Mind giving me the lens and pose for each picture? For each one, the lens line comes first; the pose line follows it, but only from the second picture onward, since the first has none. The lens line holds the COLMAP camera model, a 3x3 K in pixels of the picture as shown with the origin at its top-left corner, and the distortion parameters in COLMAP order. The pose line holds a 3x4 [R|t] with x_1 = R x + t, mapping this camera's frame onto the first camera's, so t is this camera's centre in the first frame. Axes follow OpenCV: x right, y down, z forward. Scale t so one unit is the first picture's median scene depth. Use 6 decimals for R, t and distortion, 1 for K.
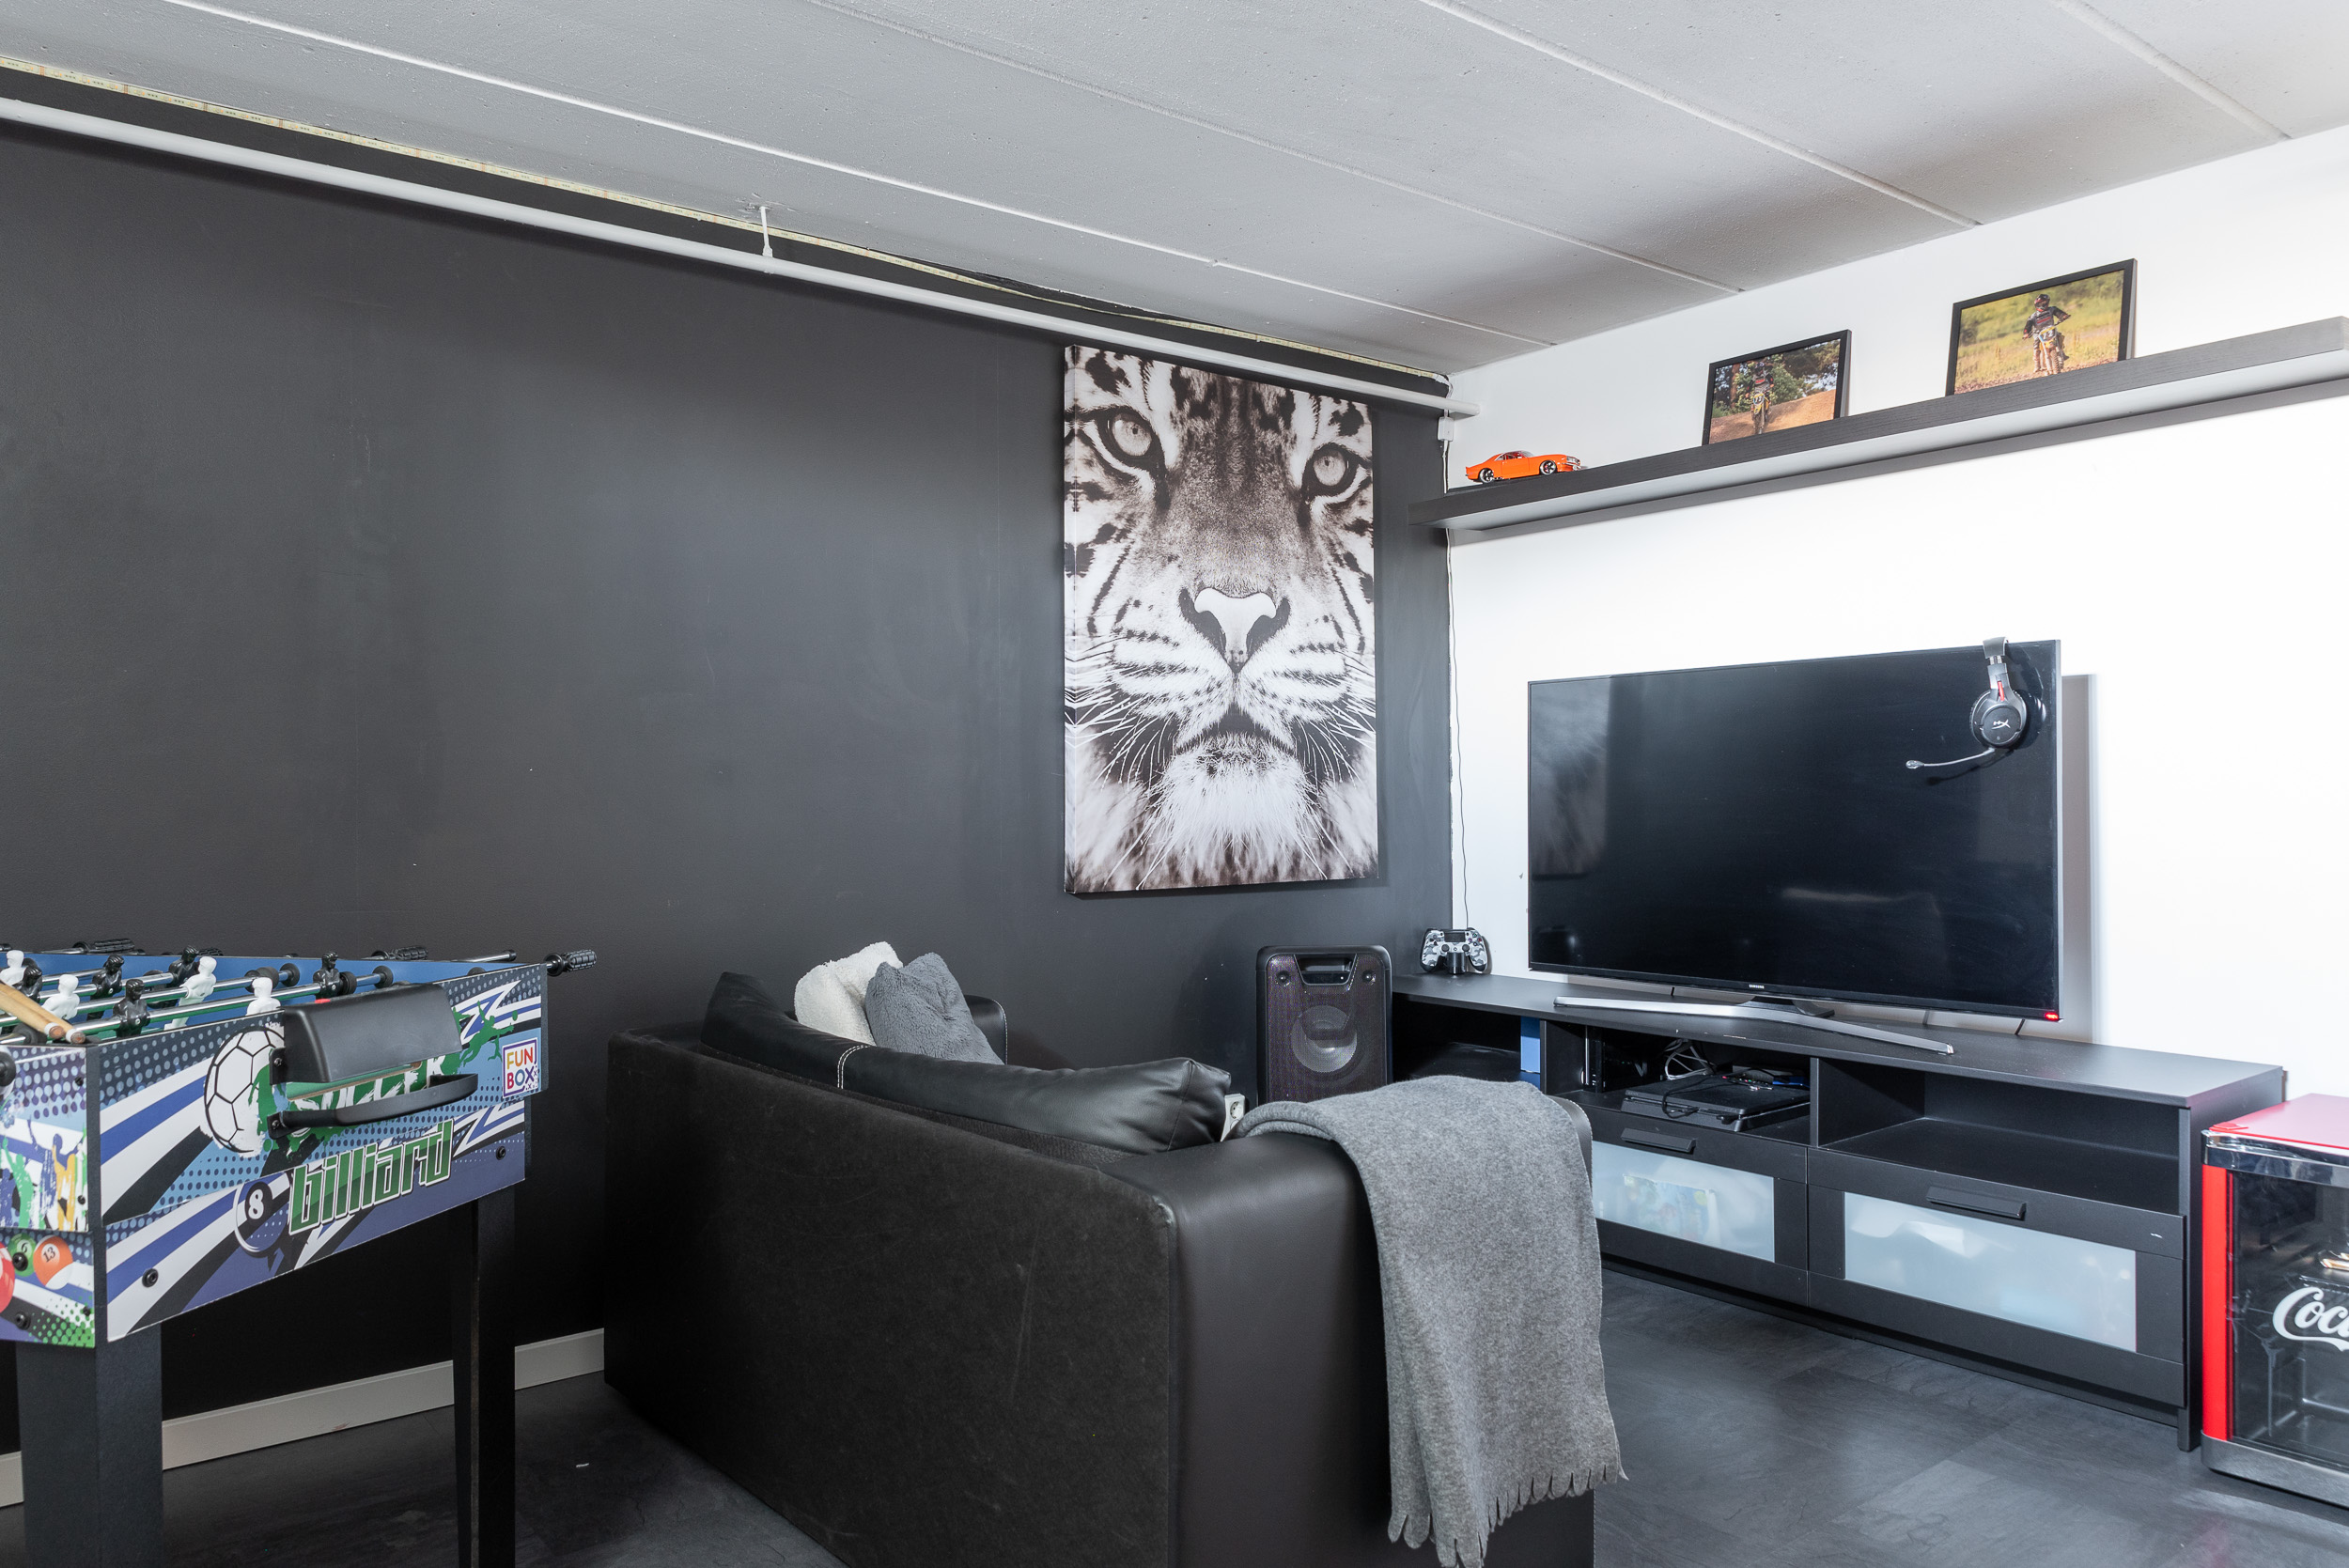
lens RADIAL K [[1602.9, 0, 1175.9], [0, 1602.9, 783.3], [0, 0, 1]] dist [0.004952, 0.000795]
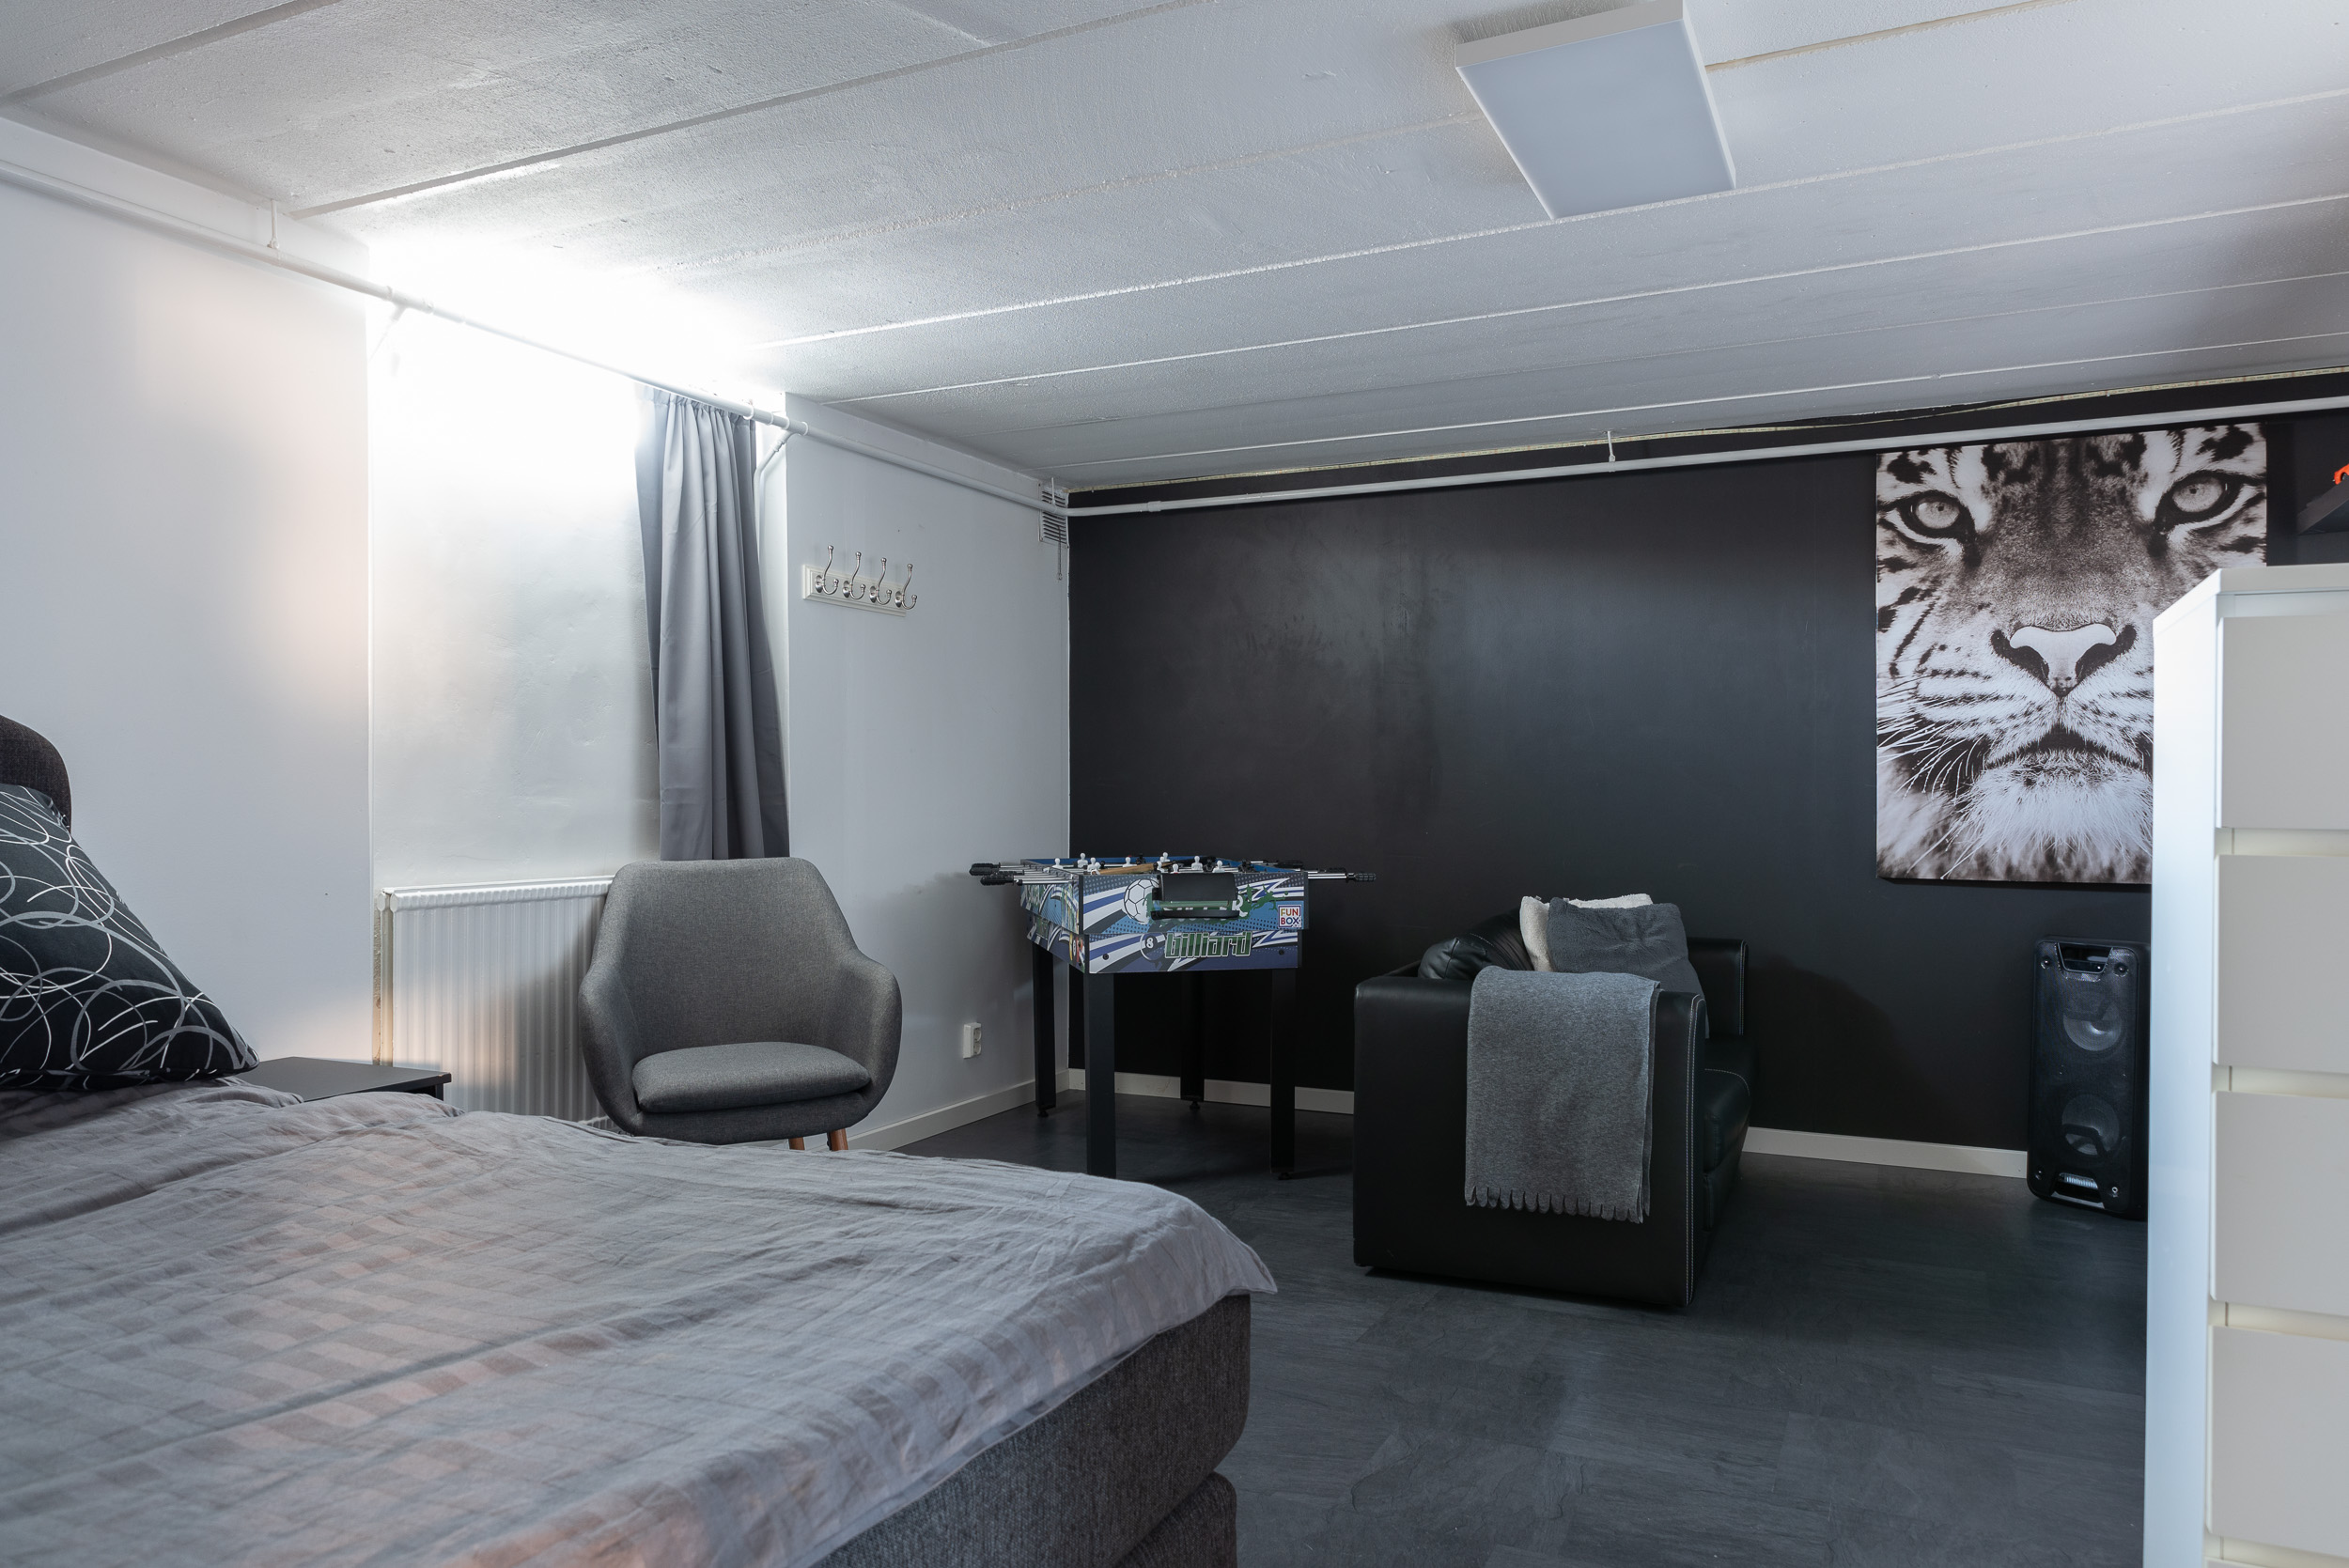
lens RADIAL K [[1602.9, 0, 1173.1], [0, 1602.9, 789.1], [0, 0, 1]] dist [0.004952, 0.000795]
pose [[0.437580, 0.003915, -0.899171, 0.819456], [-0.002812, 0.999992, 0.002986, -0.004964], [0.899175, 0.001222, 0.437588, -0.074612]]
